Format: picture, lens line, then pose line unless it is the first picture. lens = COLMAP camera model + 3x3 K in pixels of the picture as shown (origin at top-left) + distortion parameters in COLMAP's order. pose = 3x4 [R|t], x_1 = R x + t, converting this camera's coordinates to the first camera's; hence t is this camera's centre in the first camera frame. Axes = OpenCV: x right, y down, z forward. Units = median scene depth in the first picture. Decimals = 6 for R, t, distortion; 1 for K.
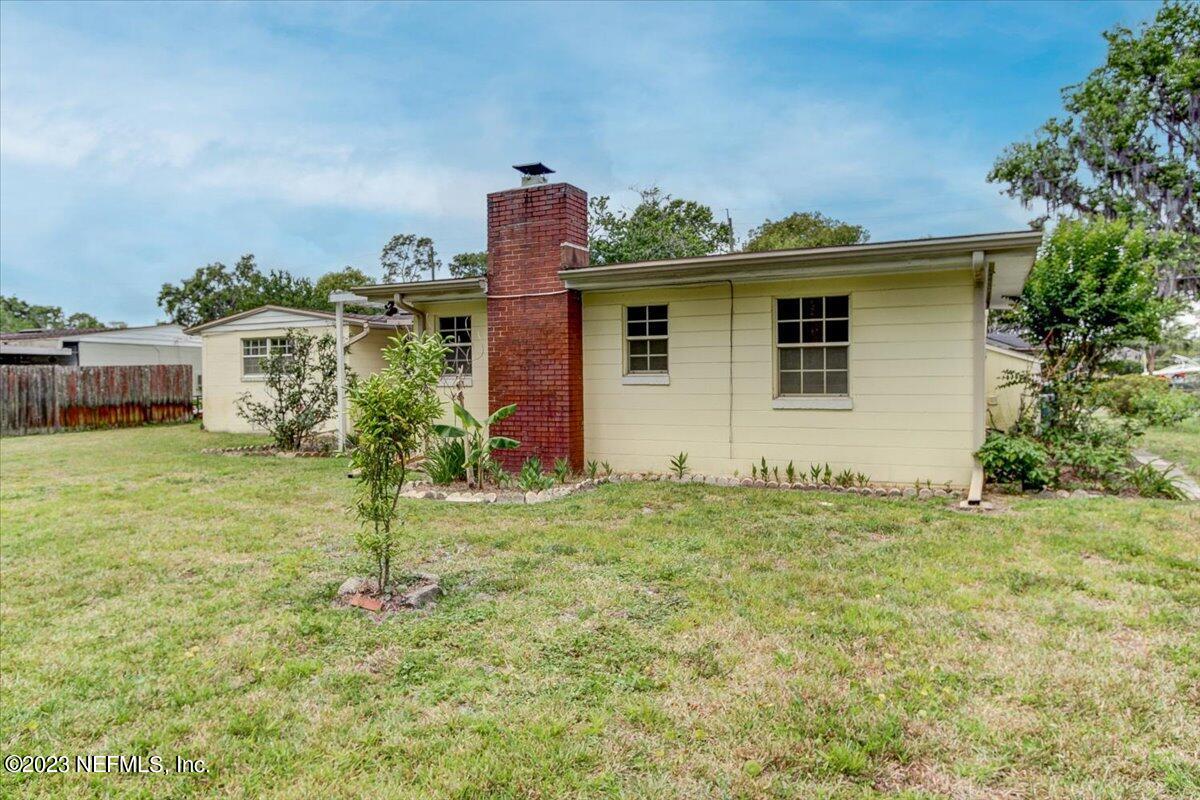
lens RADIAL K [[785.9, 0, 592.6], [0, 785.9, 400.0], [0, 0, 1]] dist [-0.017433, 0.002988]
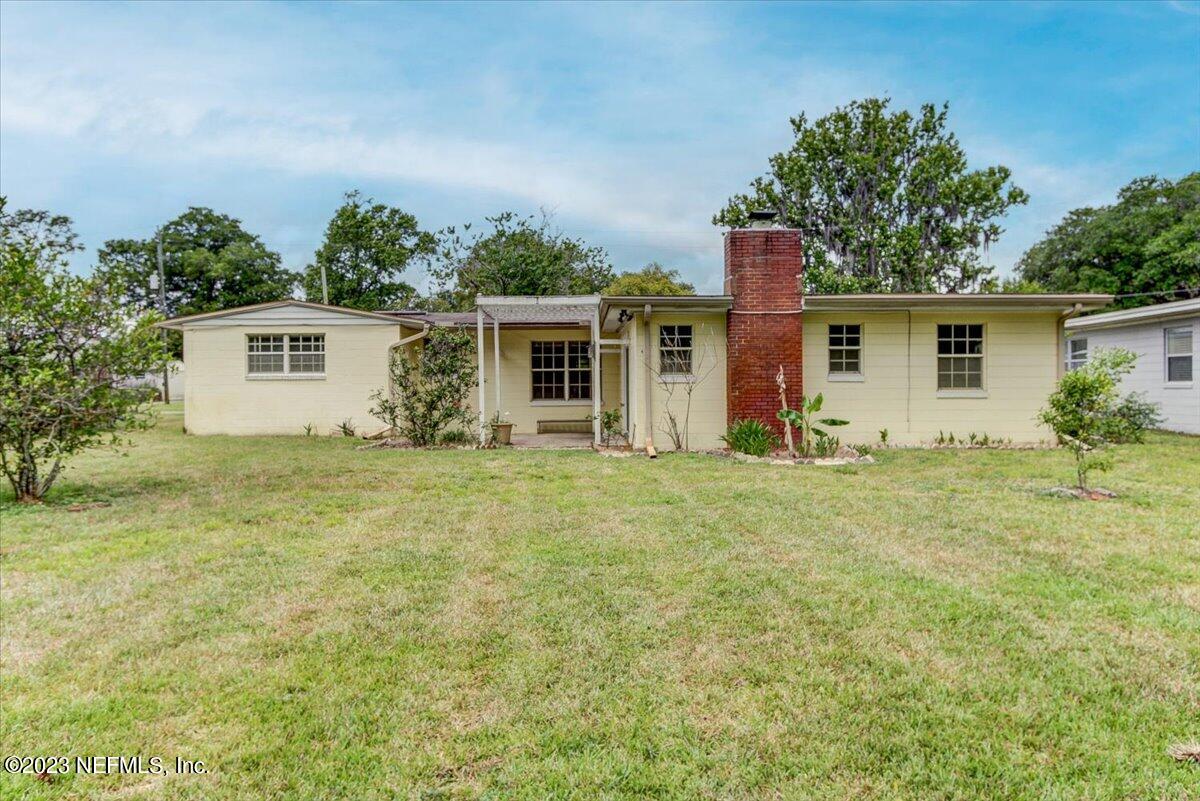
lens RADIAL K [[785.9, 0, 592.6], [0, 785.9, 400.5], [0, 0, 1]] dist [-0.017433, 0.002988]
pose [[0.886122, -0.004719, 0.463428, -0.936370], [0.008947, 0.999936, -0.006925, 0.018581], [-0.463365, 0.010282, 0.886108, -0.016160]]
